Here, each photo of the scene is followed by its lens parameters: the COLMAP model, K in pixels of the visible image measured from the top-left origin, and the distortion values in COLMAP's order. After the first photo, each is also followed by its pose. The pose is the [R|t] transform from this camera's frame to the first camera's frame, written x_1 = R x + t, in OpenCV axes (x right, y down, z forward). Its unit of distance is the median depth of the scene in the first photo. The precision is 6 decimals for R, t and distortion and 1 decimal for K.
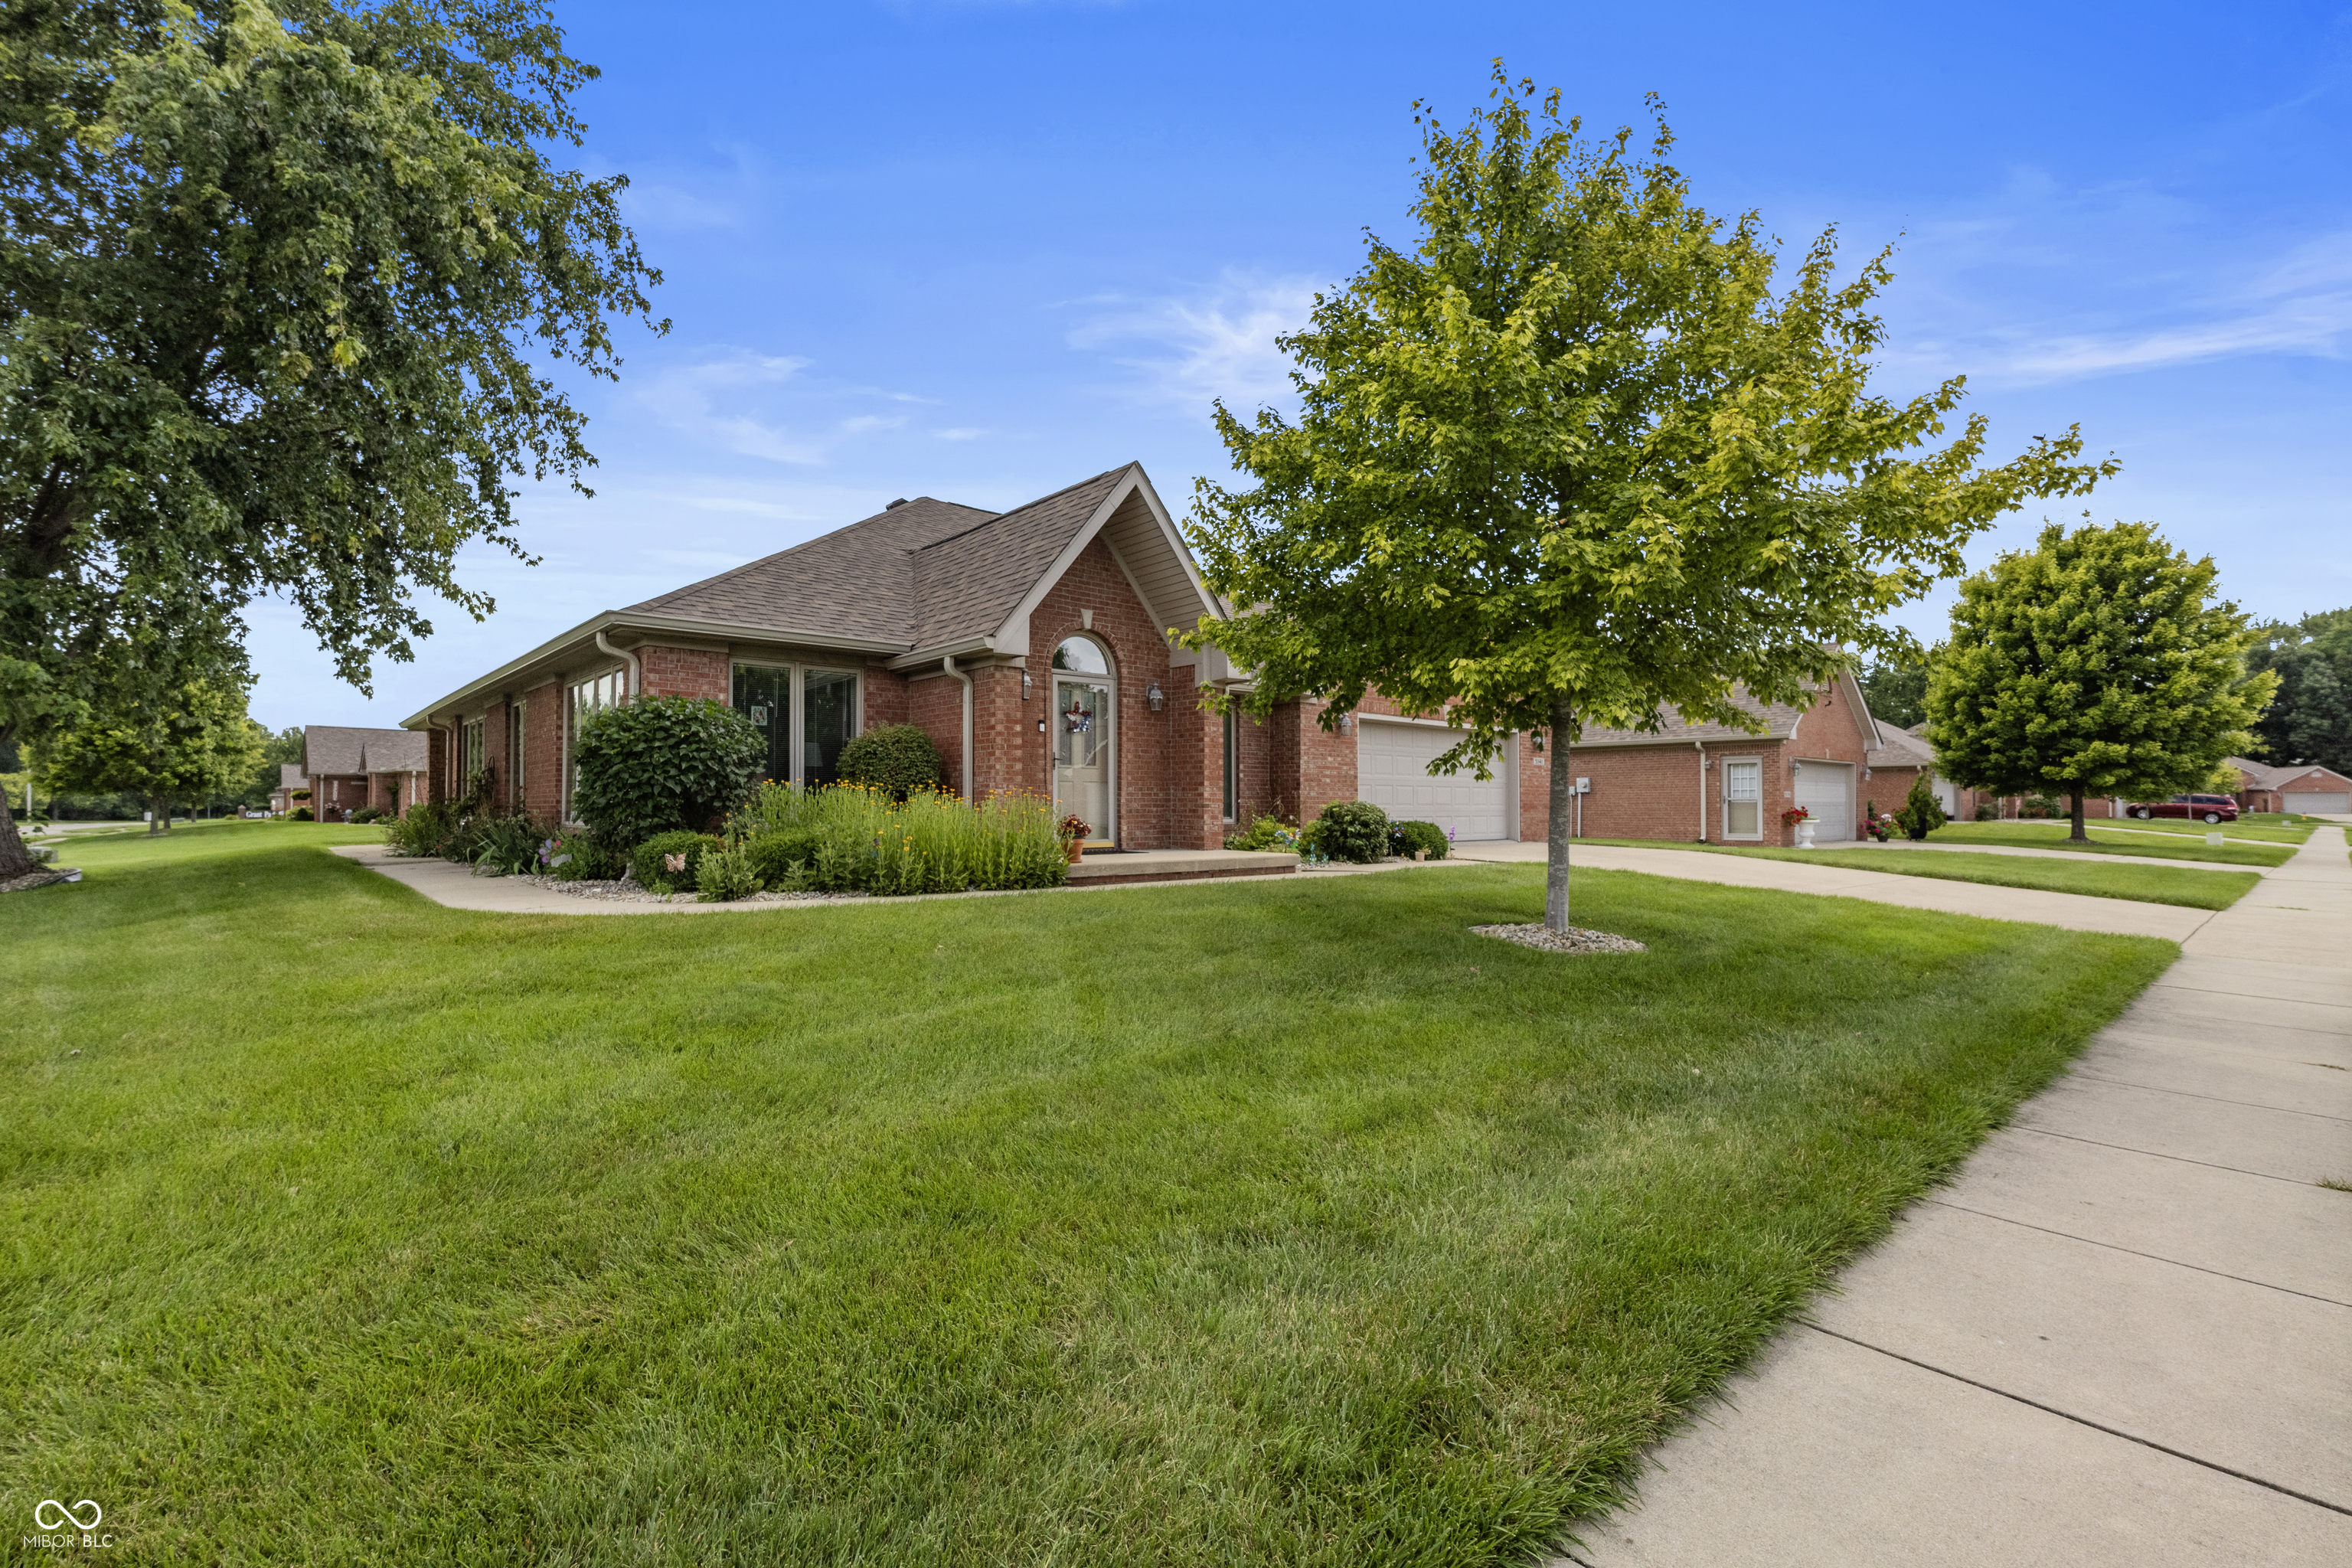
lens RADIAL K [[1077.0, 0, 1187.2], [0, 1077.0, 820.0], [0, 0, 1]] dist [0.000157, 0.000216]
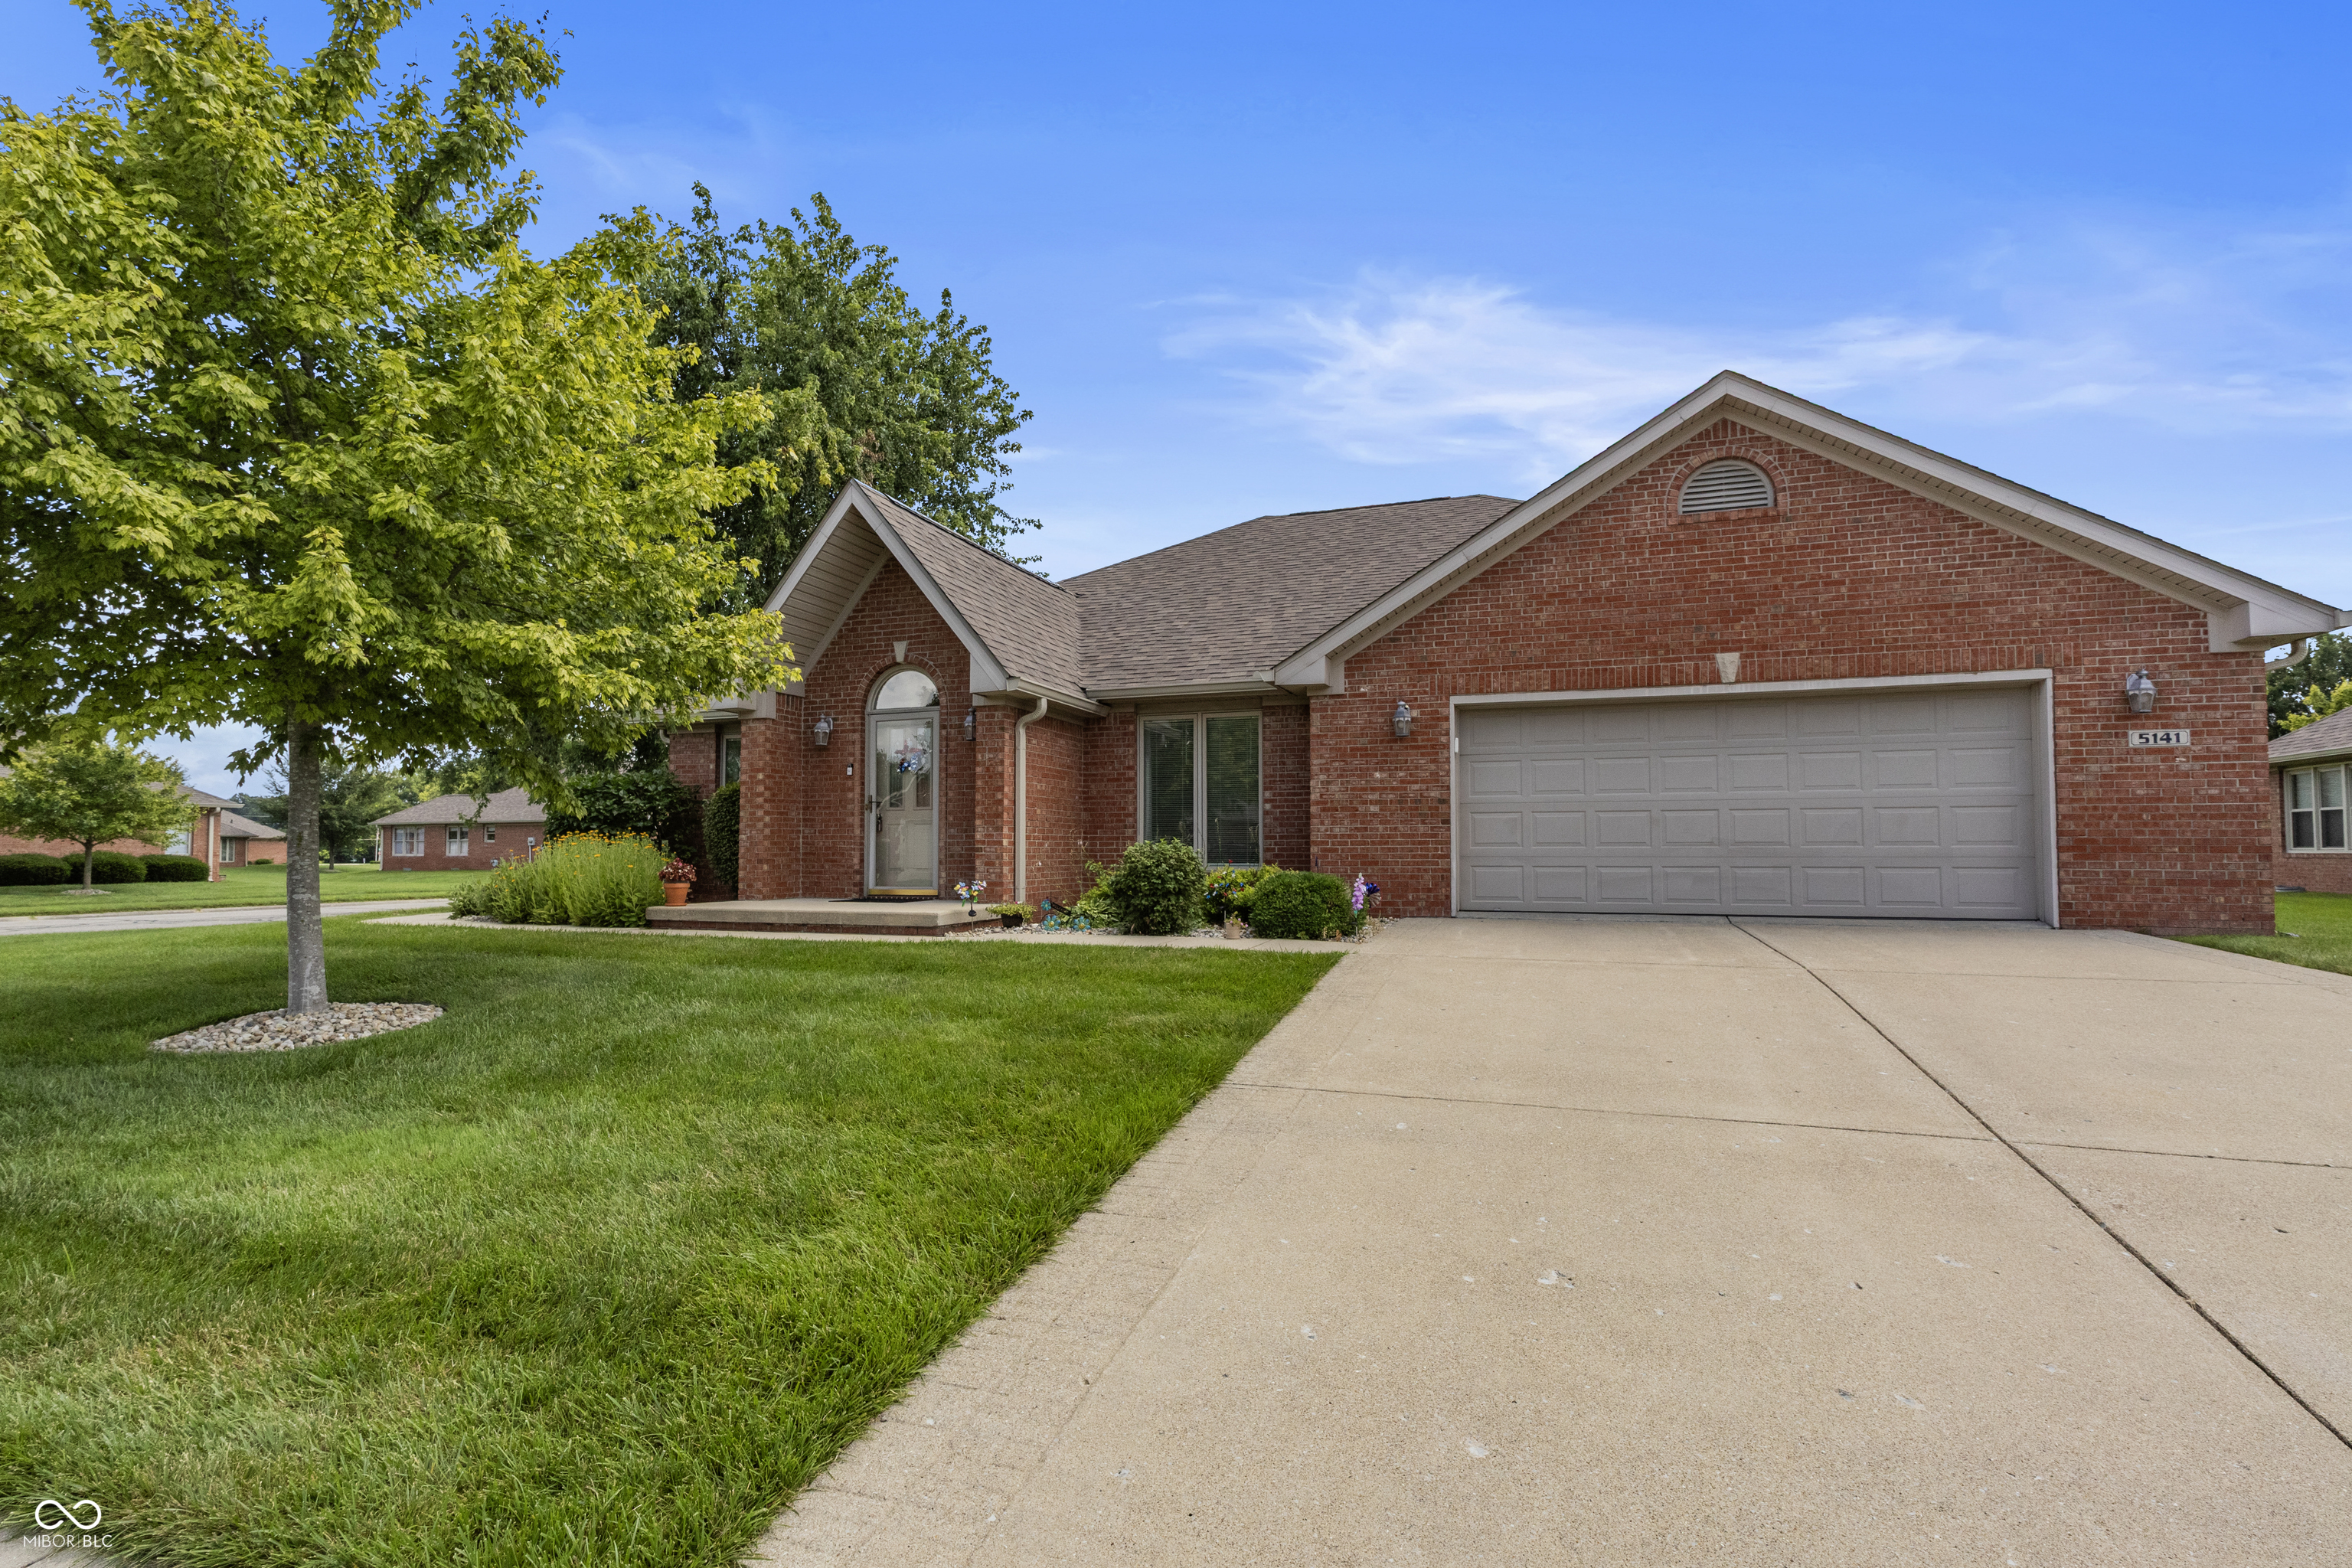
lens RADIAL K [[1077.0, 0, 1187.2], [0, 1077.0, 820.0], [0, 0, 1]] dist [0.000157, 0.000216]
pose [[0.474712, -0.024376, -0.879804, 0.865615], [-0.005400, 0.999517, -0.030606, -0.011822], [0.880125, 0.019280, 0.474351, 0.787528]]
